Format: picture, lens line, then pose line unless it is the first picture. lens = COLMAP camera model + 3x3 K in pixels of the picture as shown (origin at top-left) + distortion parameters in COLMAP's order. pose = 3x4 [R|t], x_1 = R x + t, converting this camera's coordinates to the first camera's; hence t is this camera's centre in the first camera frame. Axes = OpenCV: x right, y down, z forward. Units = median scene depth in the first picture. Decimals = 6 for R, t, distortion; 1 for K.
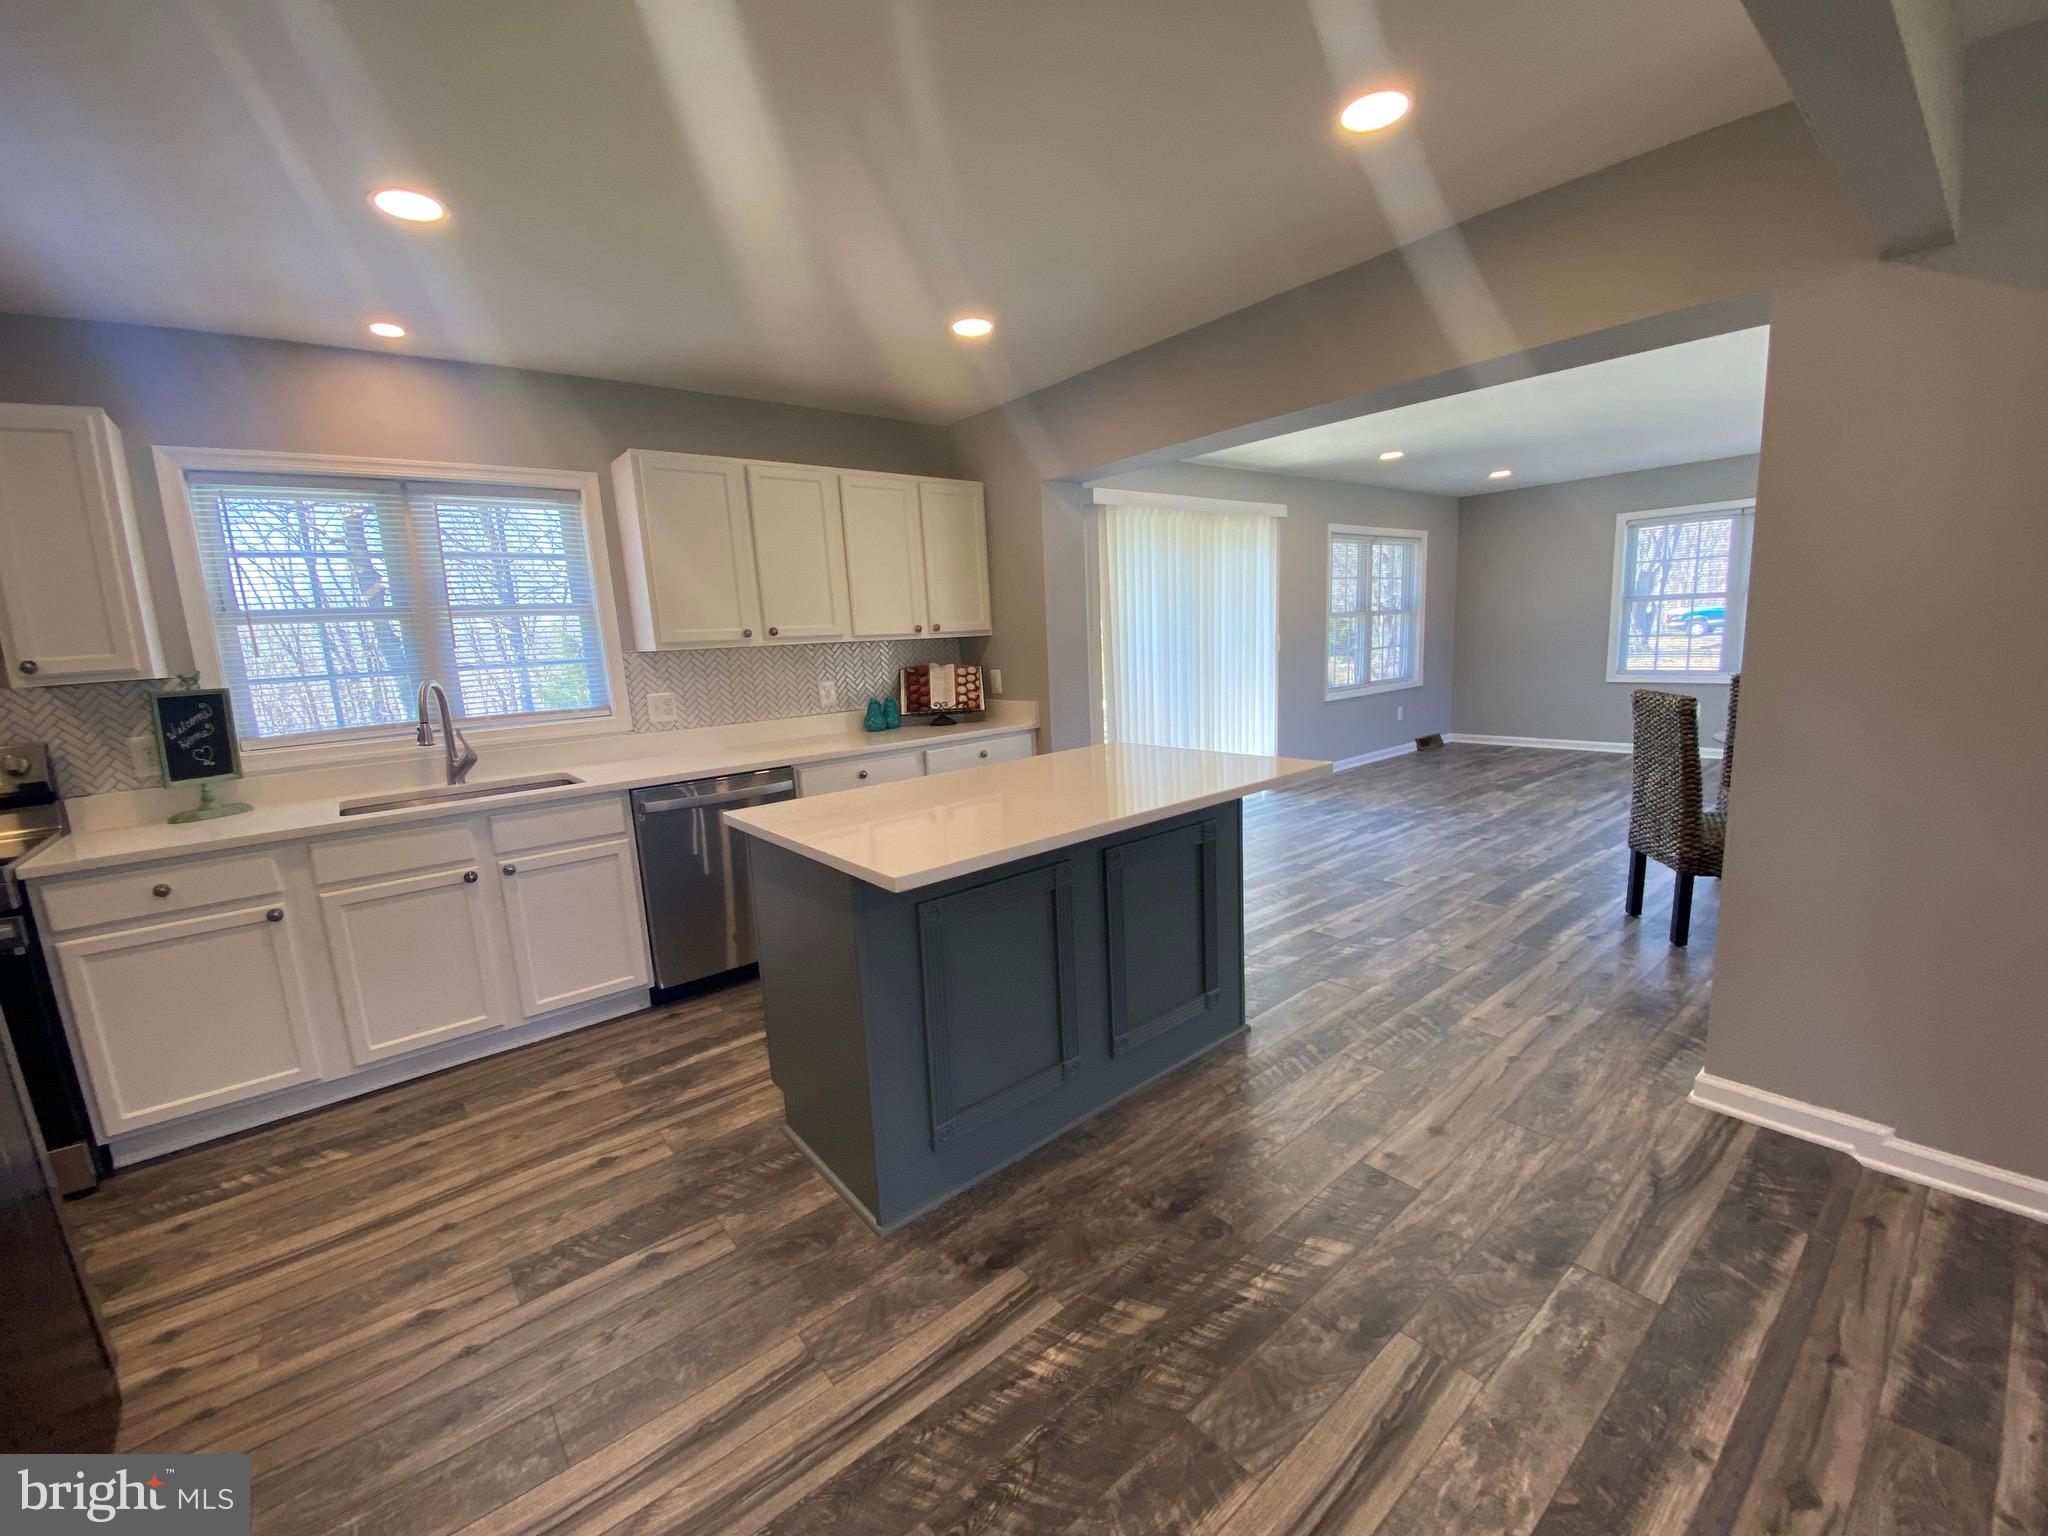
lens RADIAL K [[827.3, 0, 1024.0], [0, 827.3, 768.0], [0, 0, 1]] dist [0.027060, -0.020717]
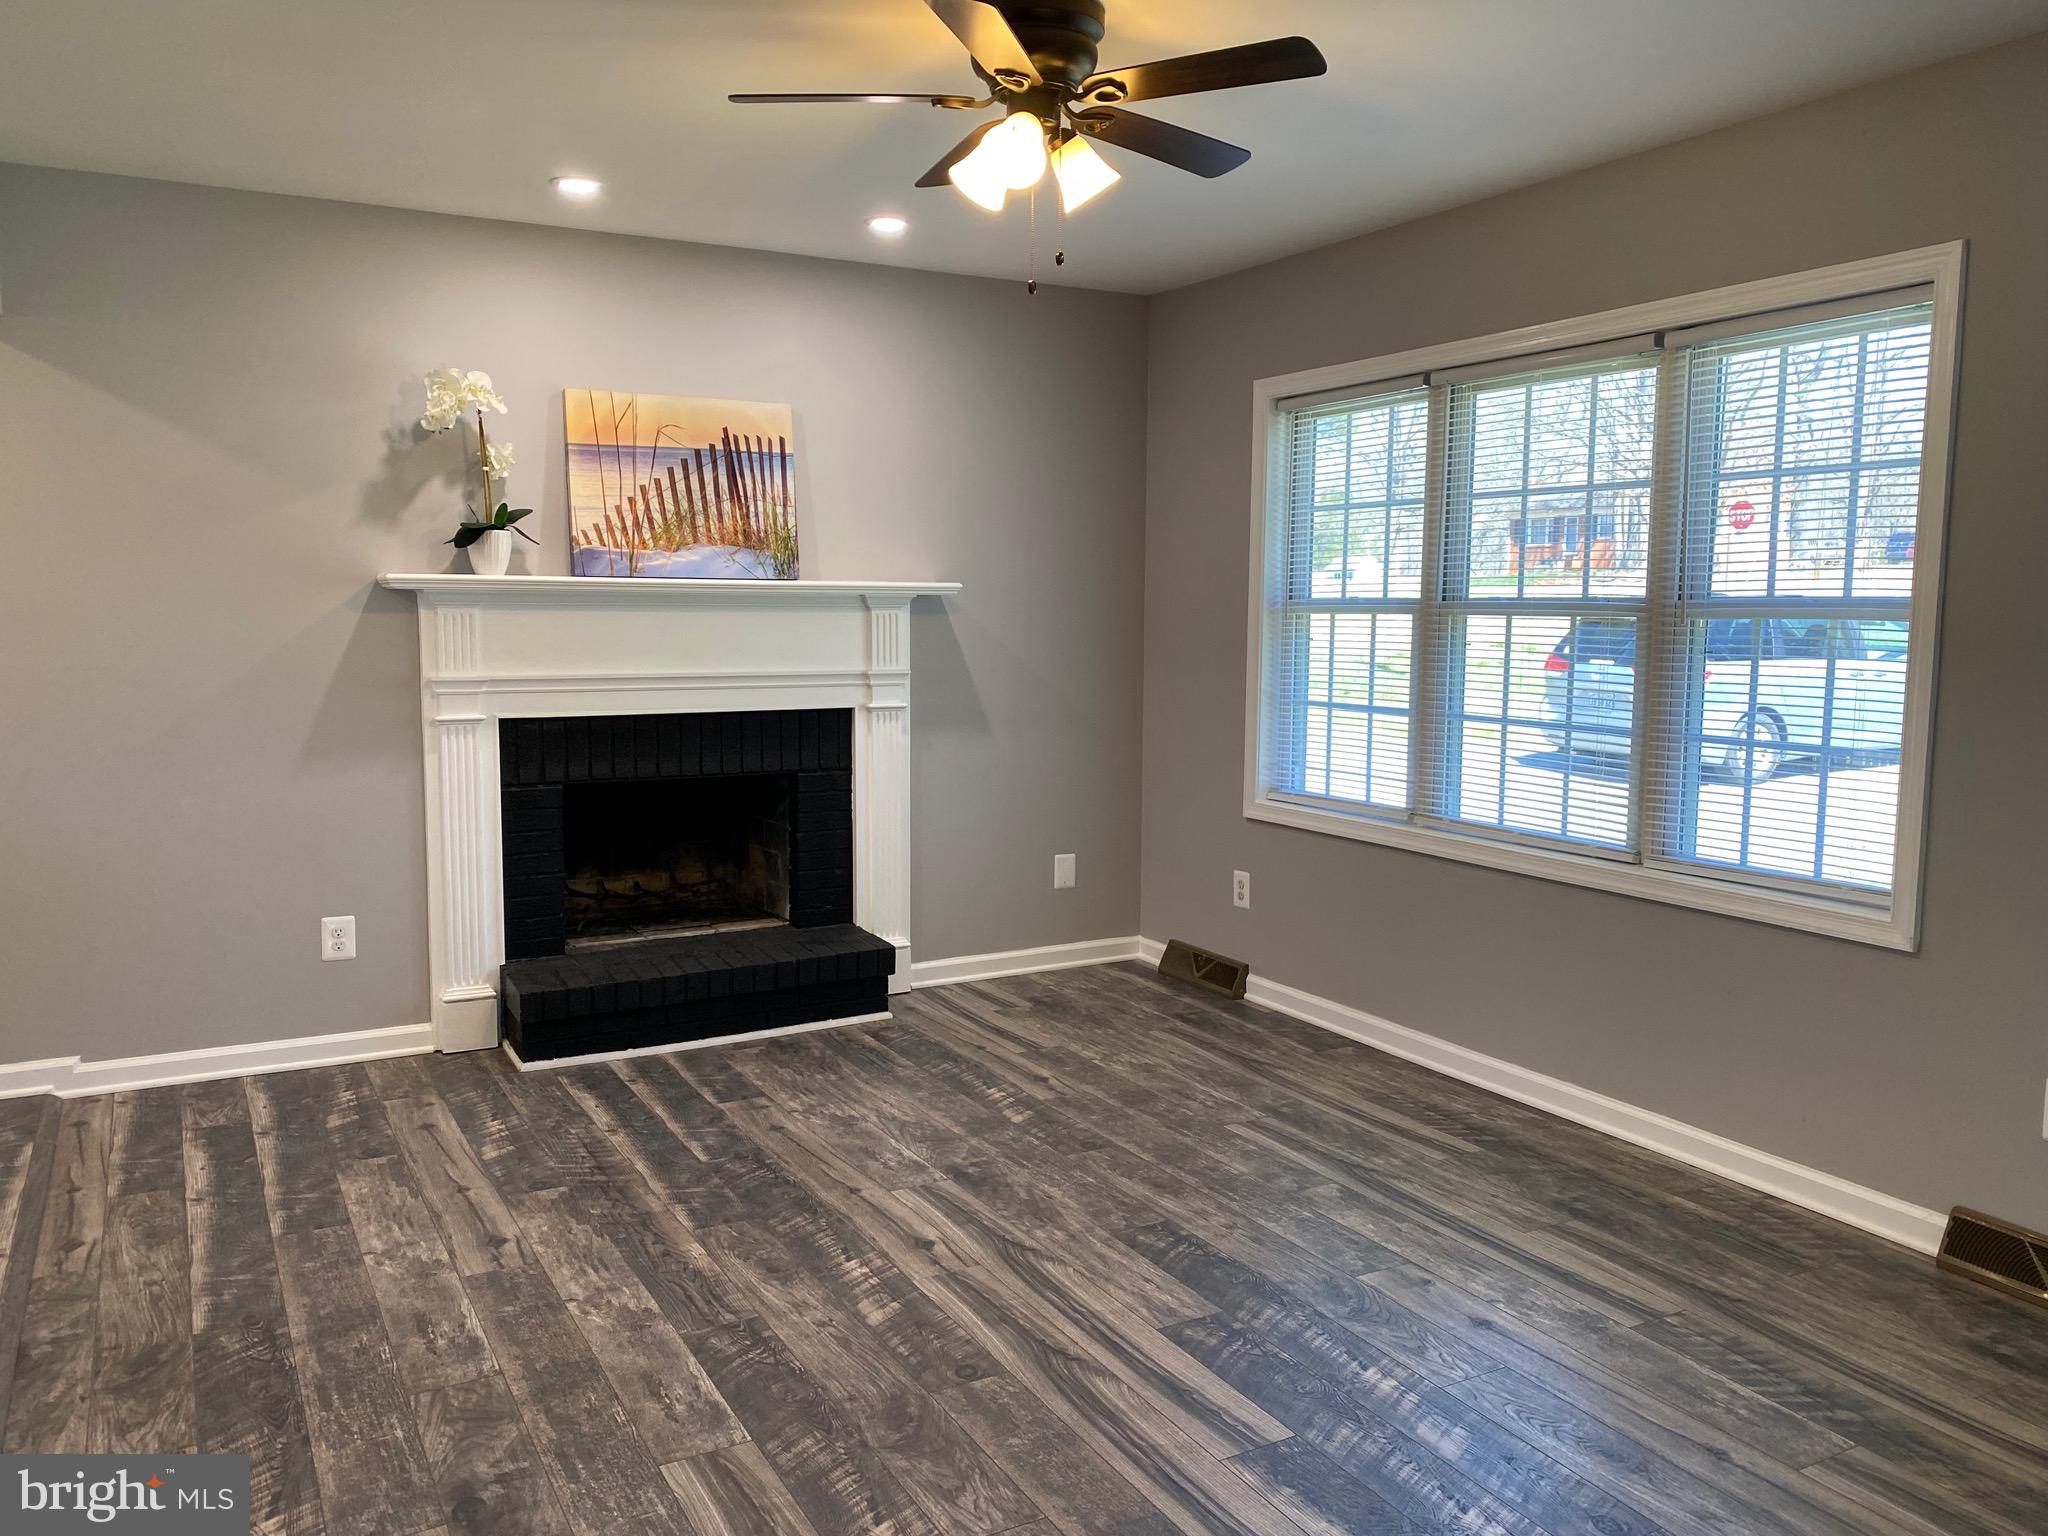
lens RADIAL K [[1560.7, 0, 1024.0], [0, 1560.7, 768.0], [0, 0, 1]] dist [0.083226, -0.125350]
pose [[0.184267, -0.054688, 0.981354, -0.826069], [0.148407, 0.988552, 0.027223, 0.176365], [-0.971607, 0.140624, 0.190274, -0.735265]]
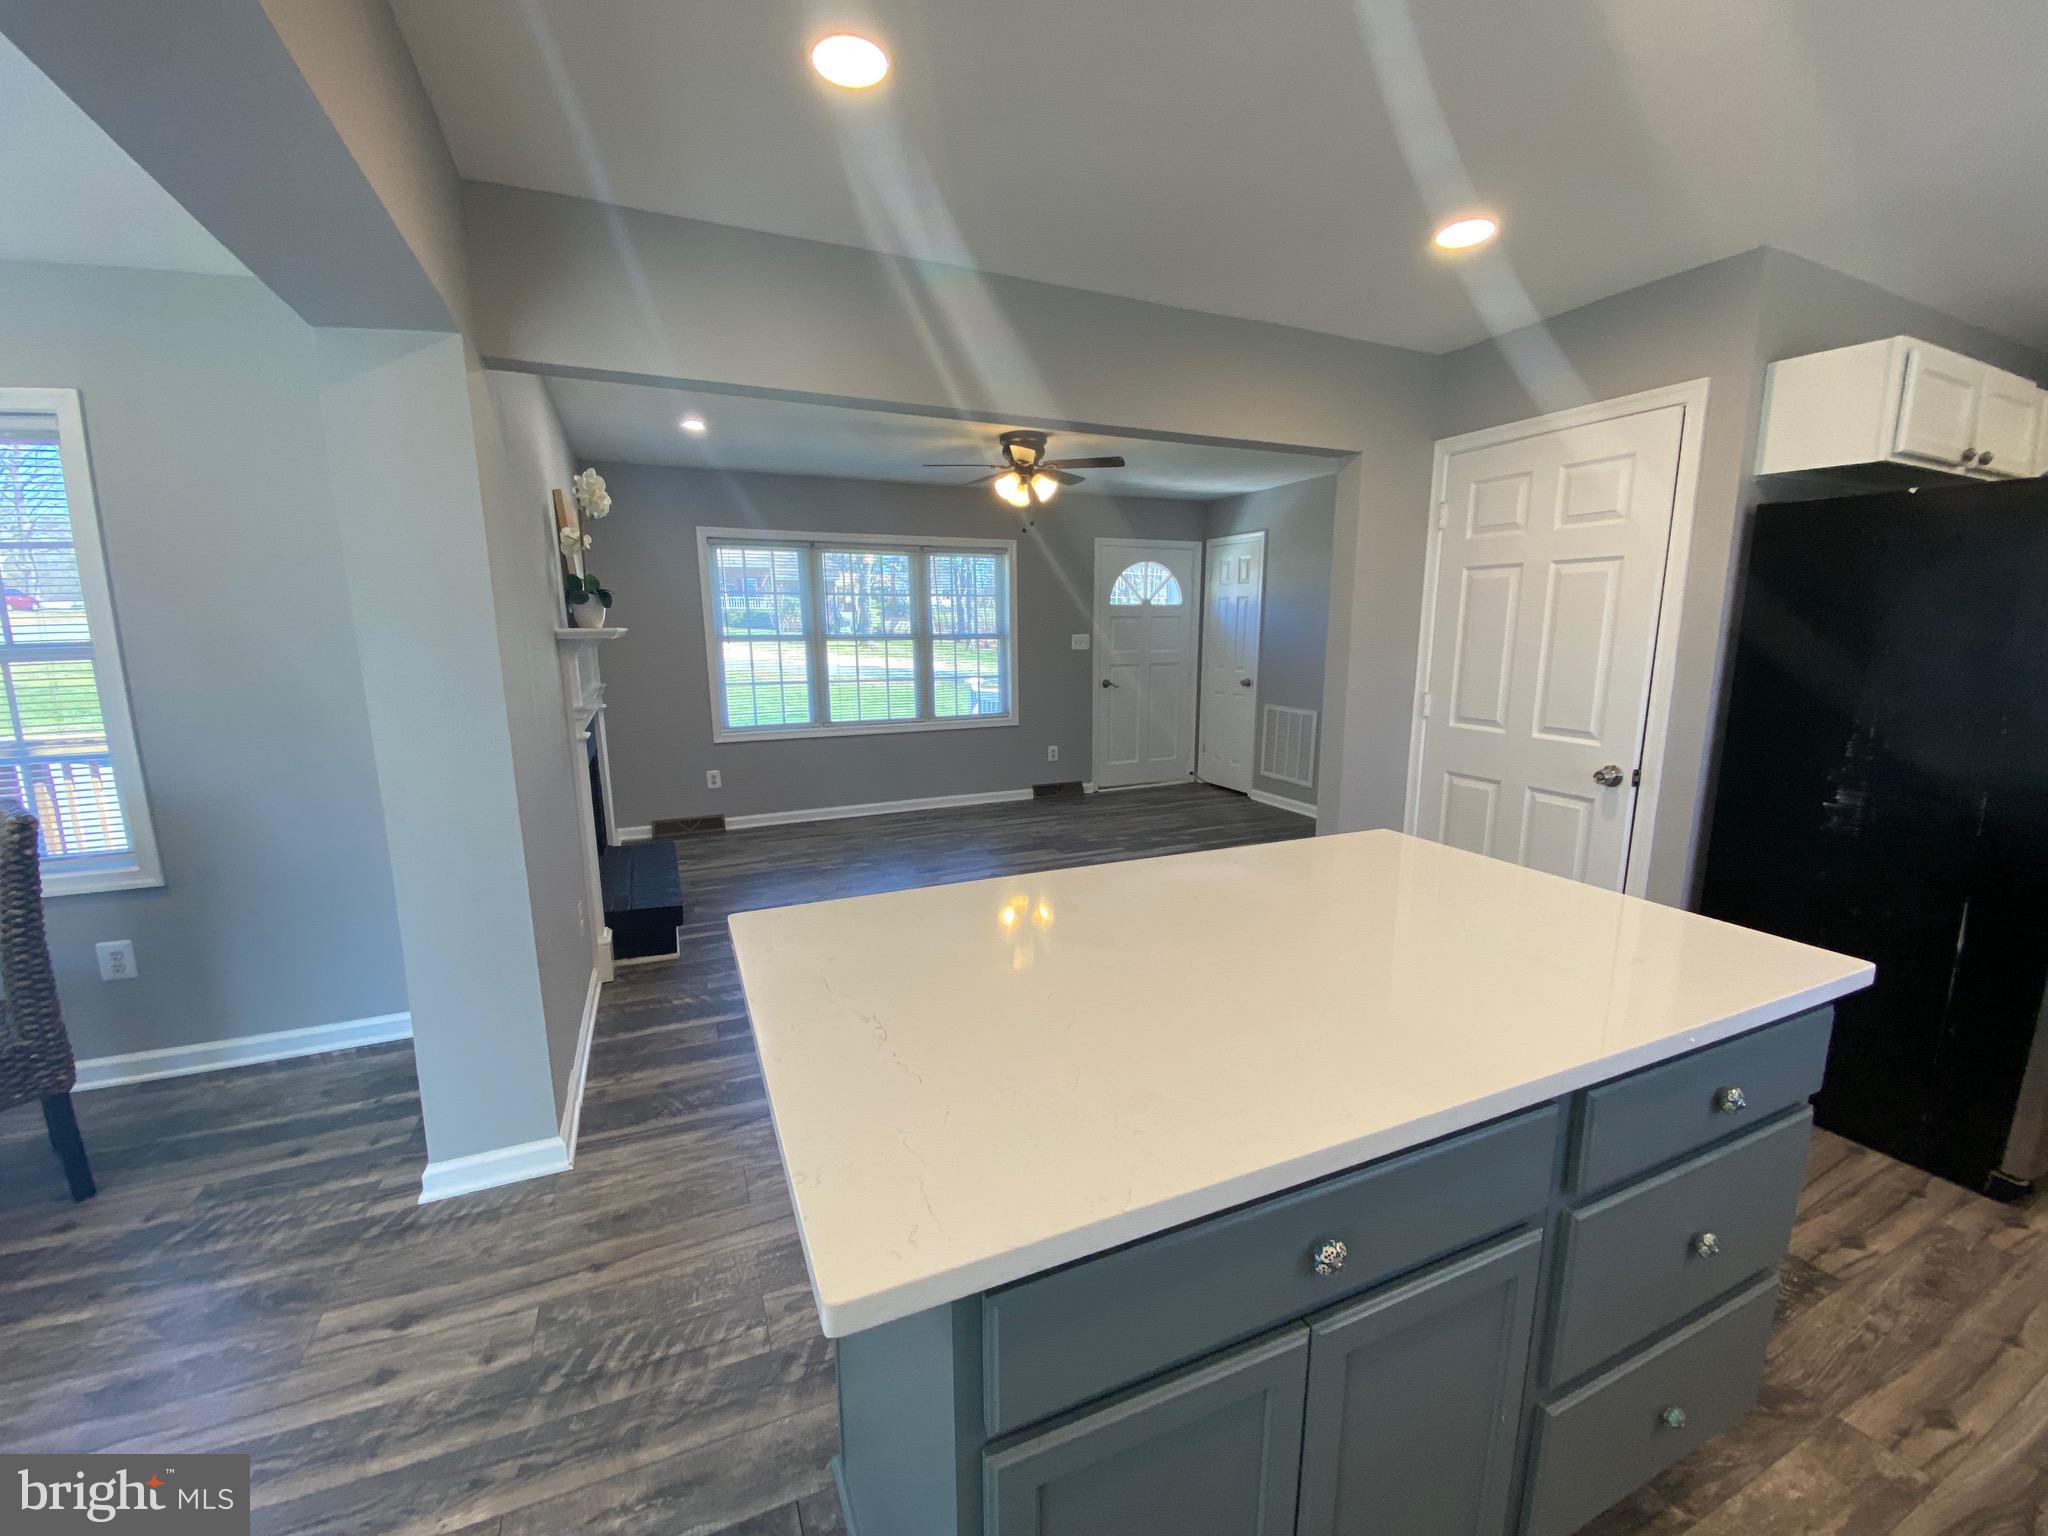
lens RADIAL K [[824.8, 0, 1023.0], [0, 824.8, 776.7], [0, 0, 1]] dist [0.034448, -0.027129]
pose [[-0.961360, 0.007695, 0.275188, 0.023979], [0.099506, 0.941740, 0.321286, -0.326834], [-0.256683, 0.336255, -0.906116, 1.810805]]
